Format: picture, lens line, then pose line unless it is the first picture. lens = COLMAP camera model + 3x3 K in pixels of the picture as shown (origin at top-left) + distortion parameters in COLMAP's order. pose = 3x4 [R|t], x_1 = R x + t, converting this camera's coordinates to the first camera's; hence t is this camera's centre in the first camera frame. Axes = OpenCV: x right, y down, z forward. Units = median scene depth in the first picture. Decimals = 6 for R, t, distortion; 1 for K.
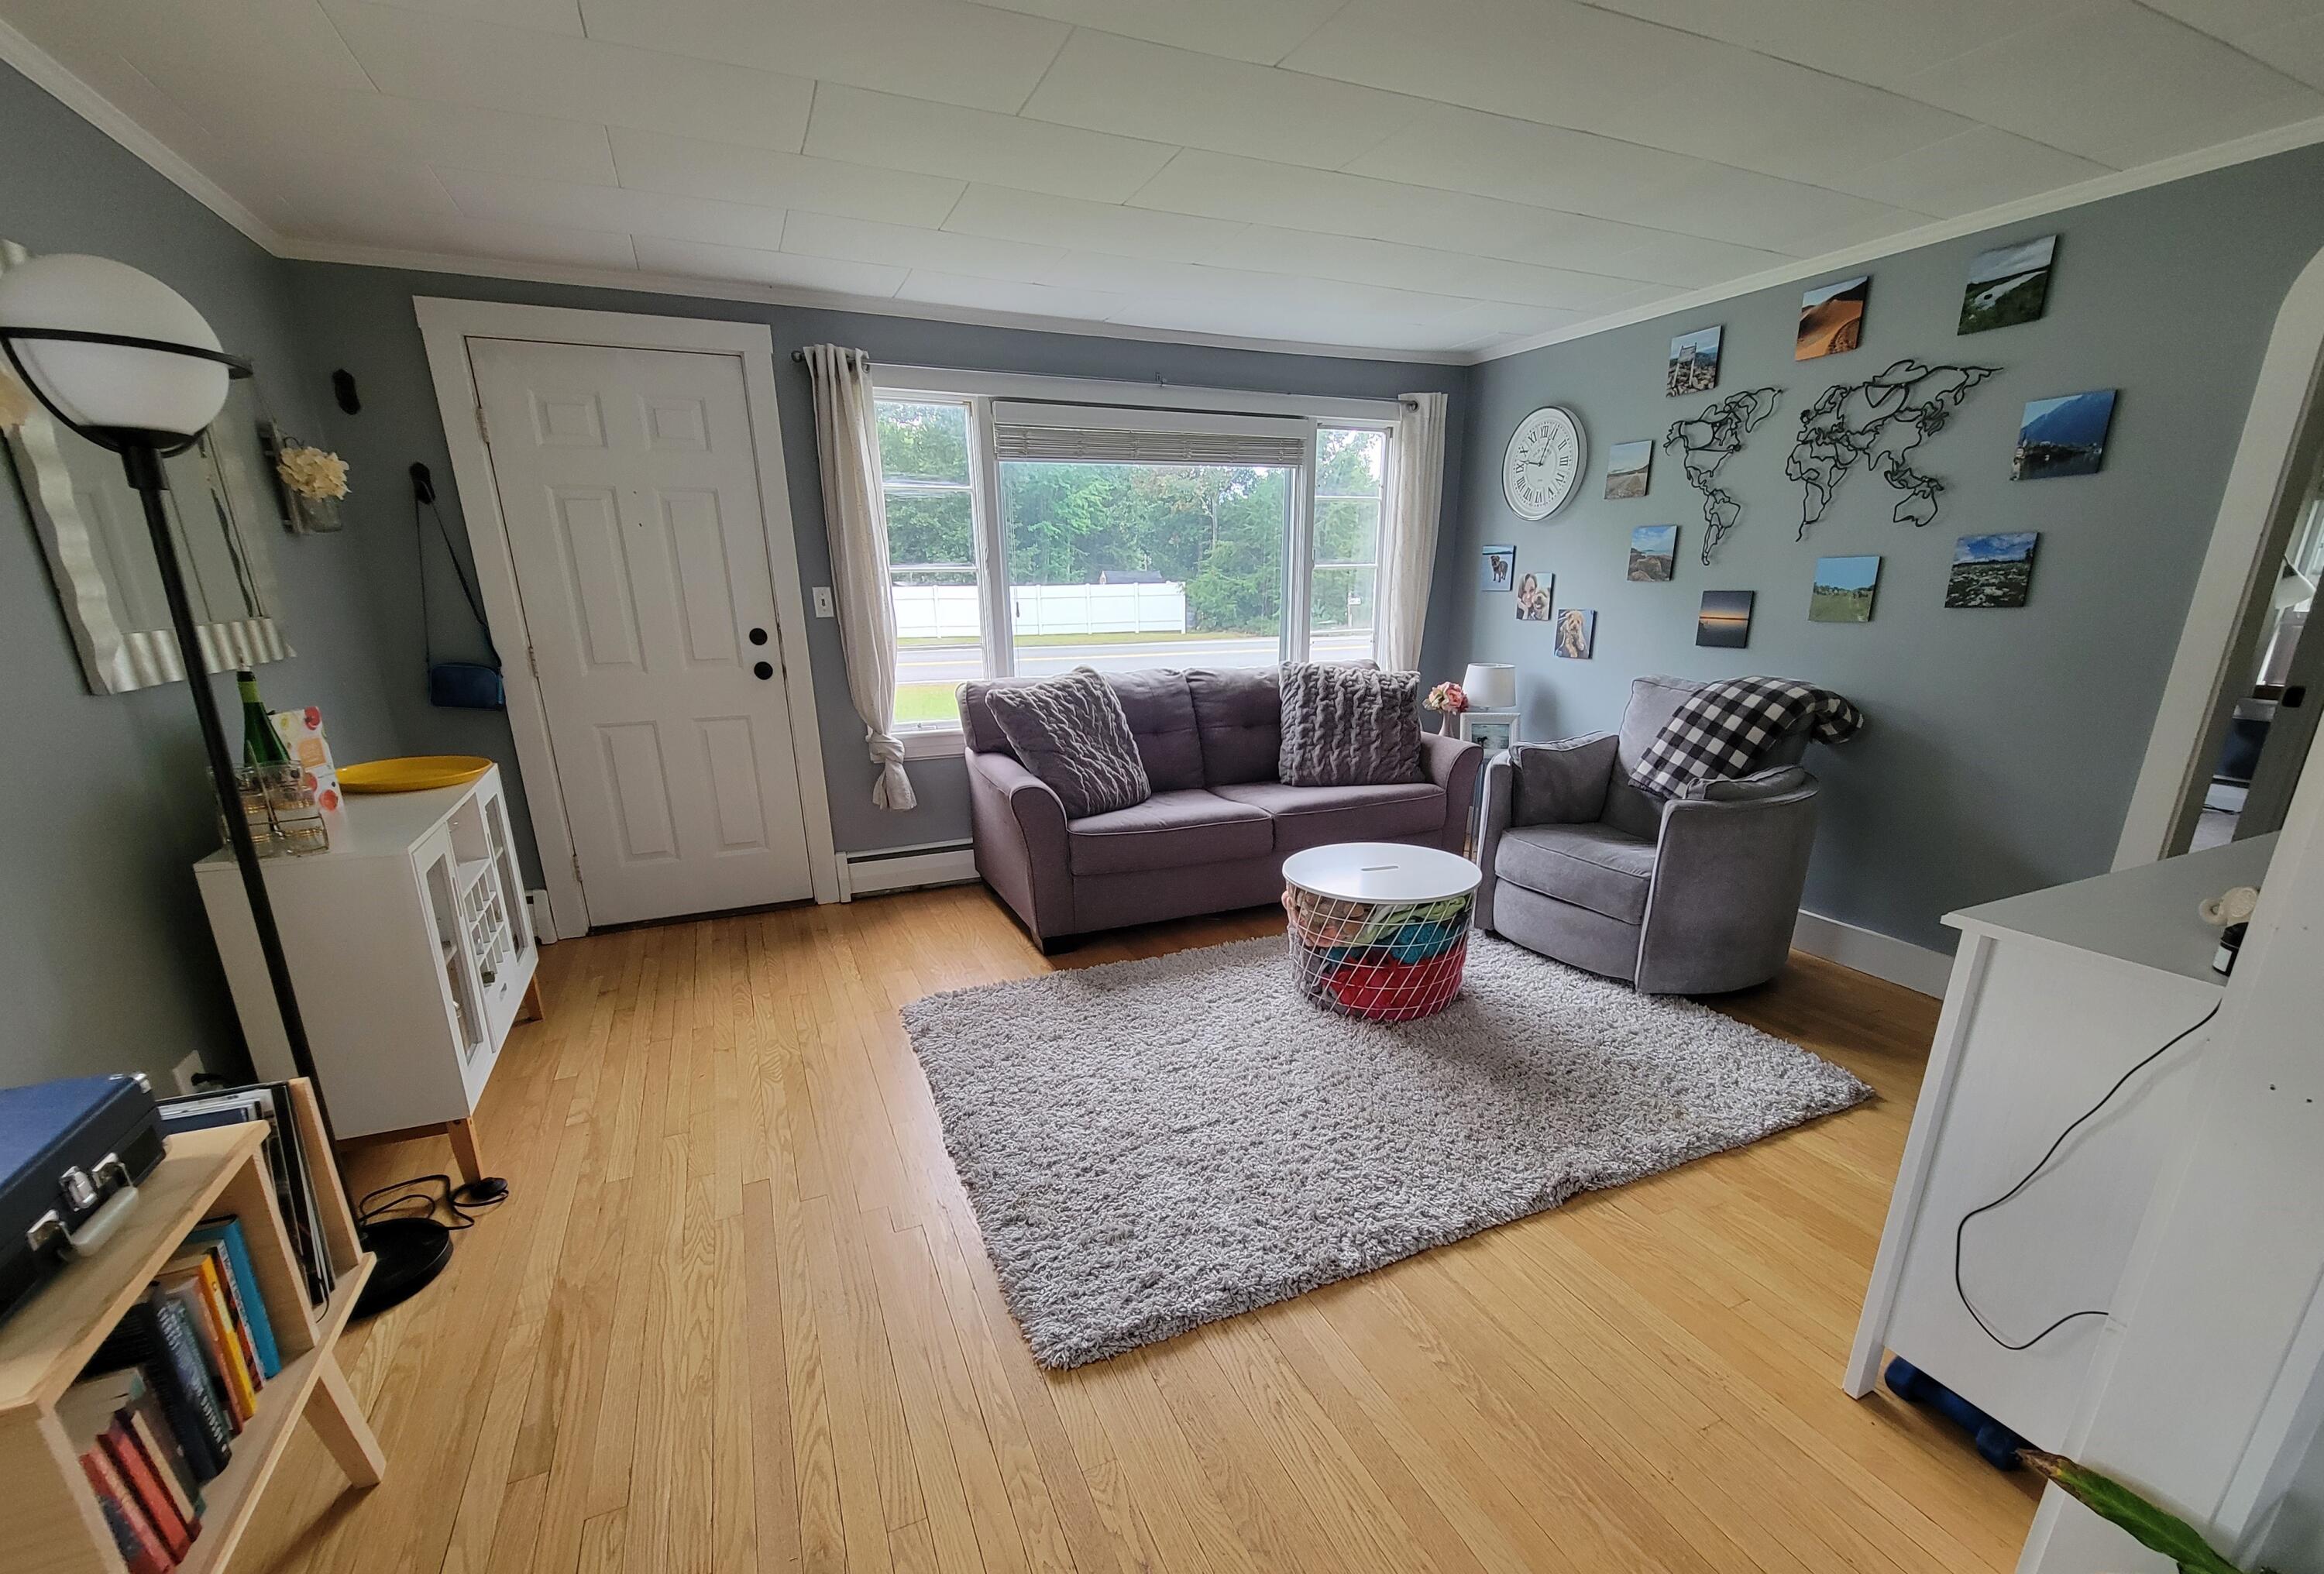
lens RADIAL K [[971.0, 0, 1169.0], [0, 971.0, 878.5], [0, 0, 1]] dist [-0.002261, -0.000165]
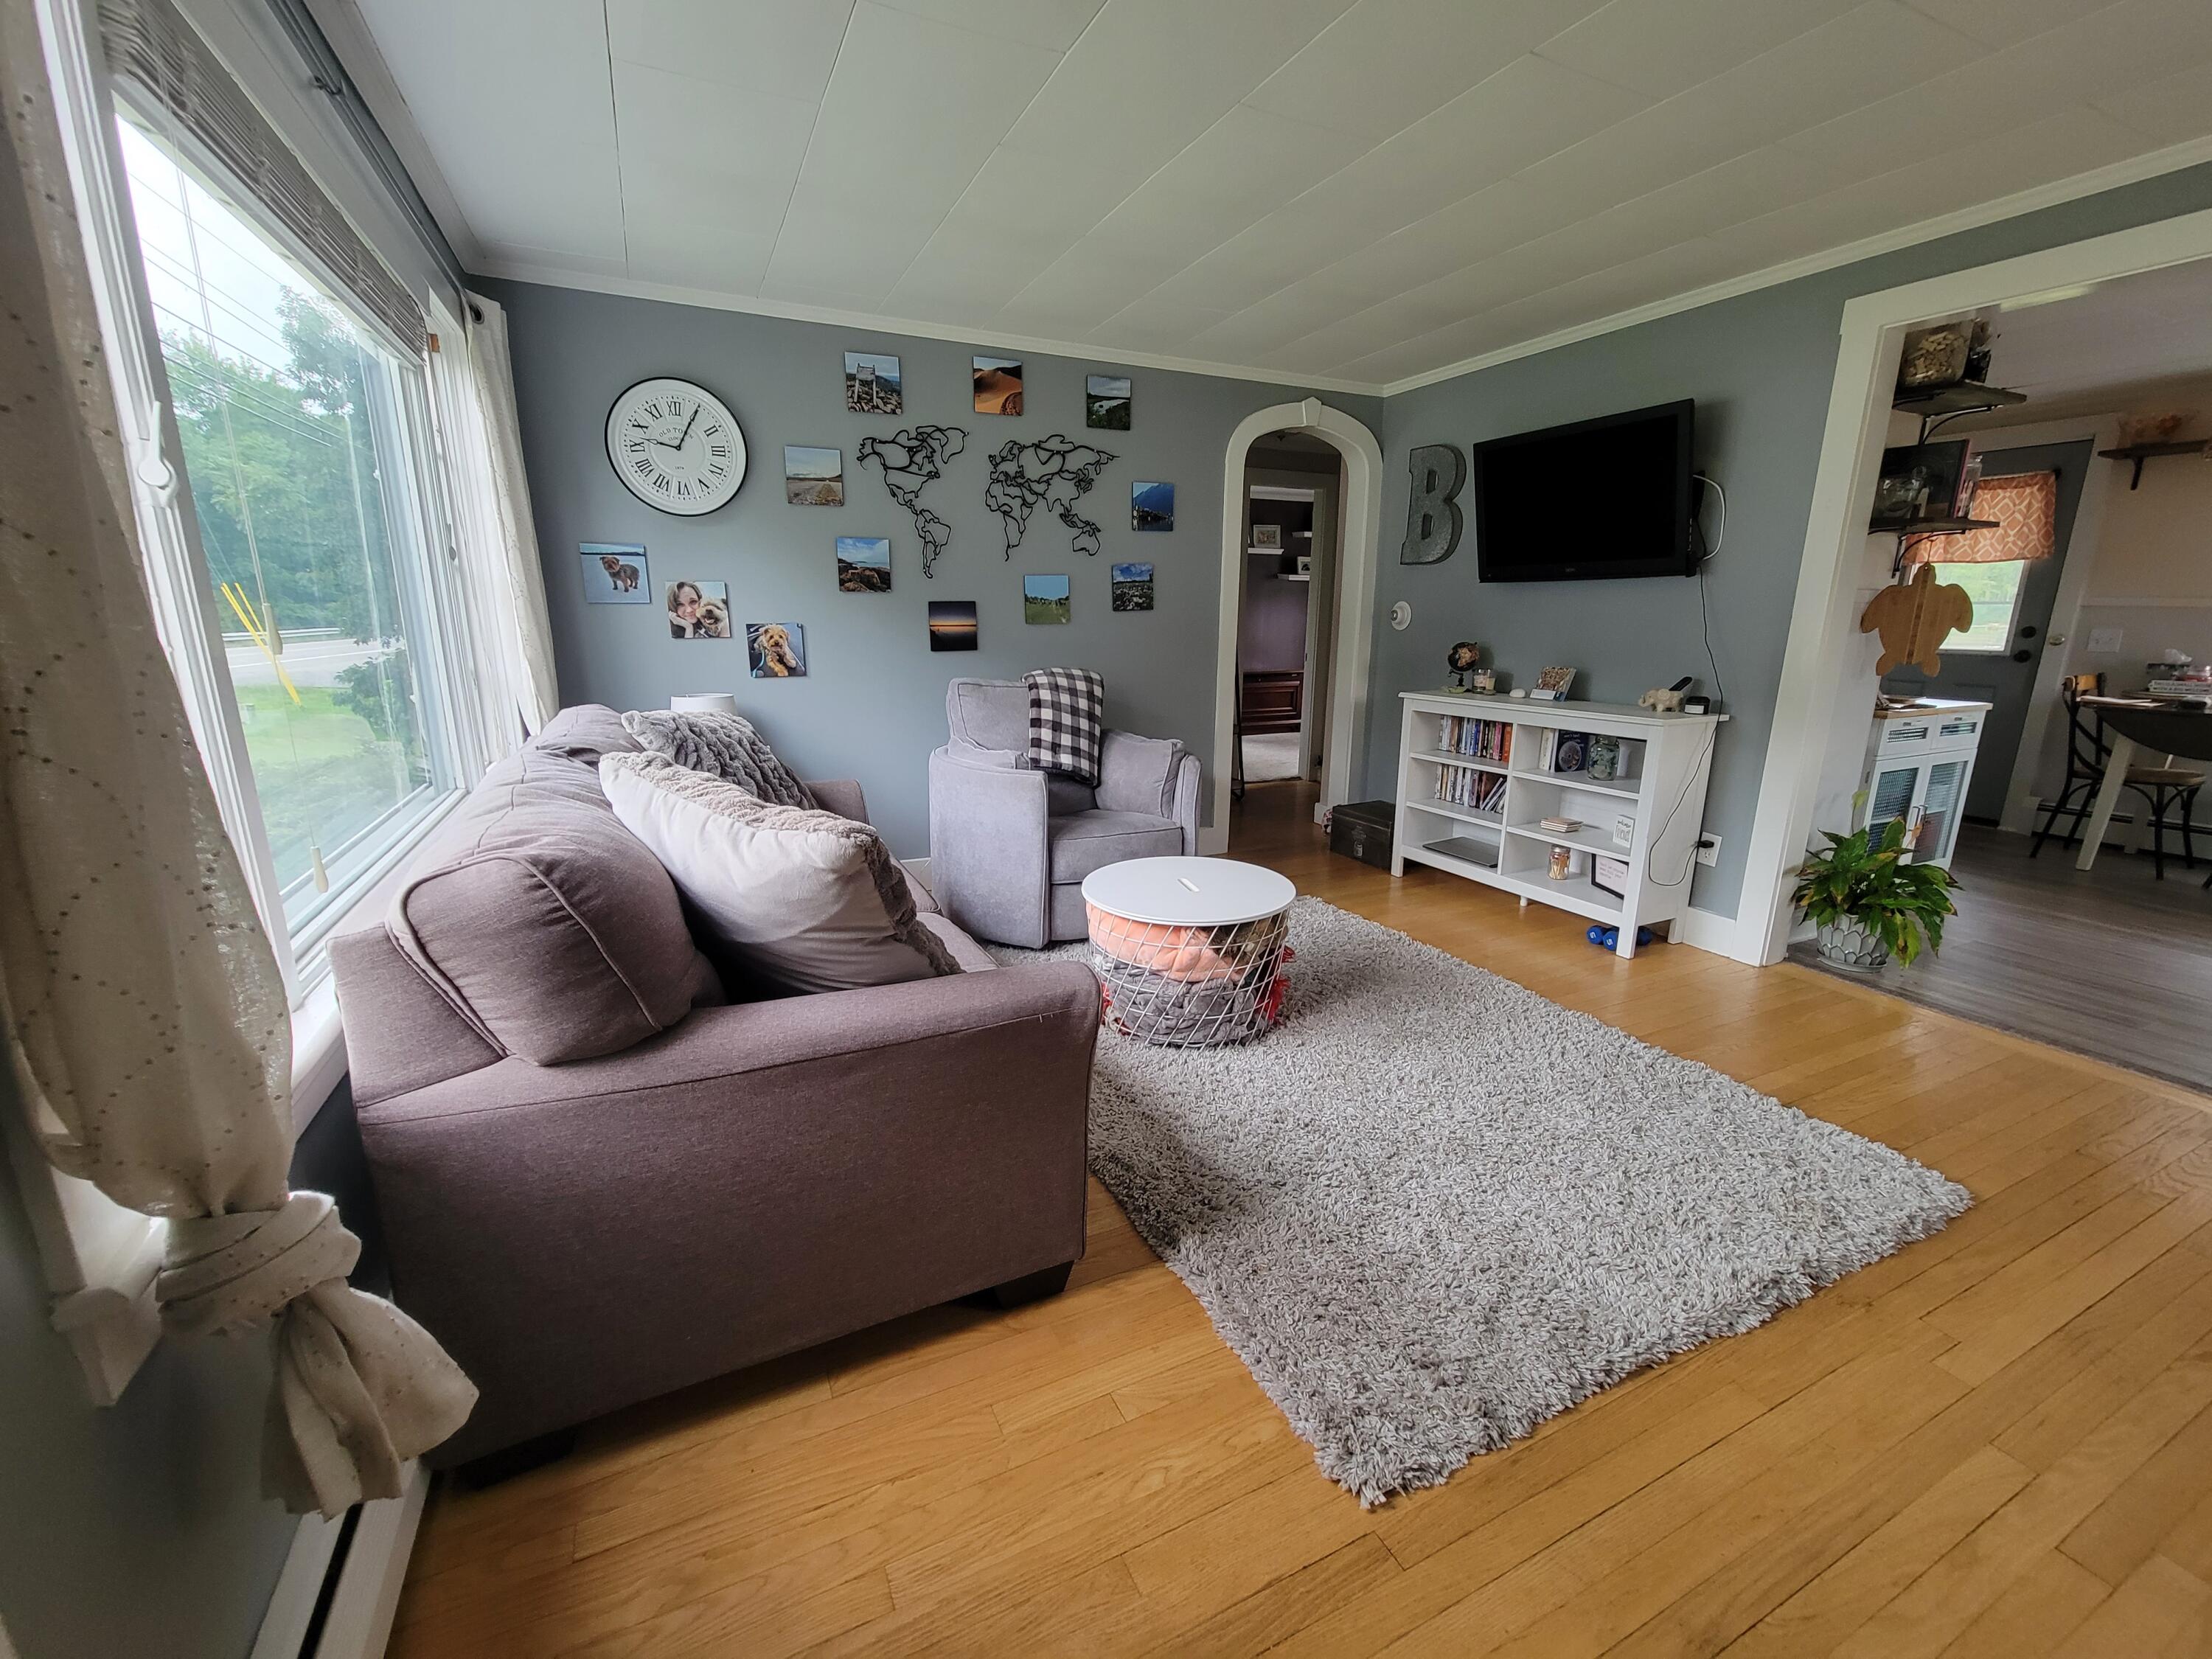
lens RADIAL K [[906.6, 0, 1104.8], [0, 906.6, 826.7], [0, 0, 1]] dist [-0.003649, -0.000629]
pose [[-0.015143, -0.227108, 0.973752, -0.563462], [0.296447, 0.929058, 0.221295, -0.256341], [-0.954929, 0.292017, 0.053257, 0.934661]]
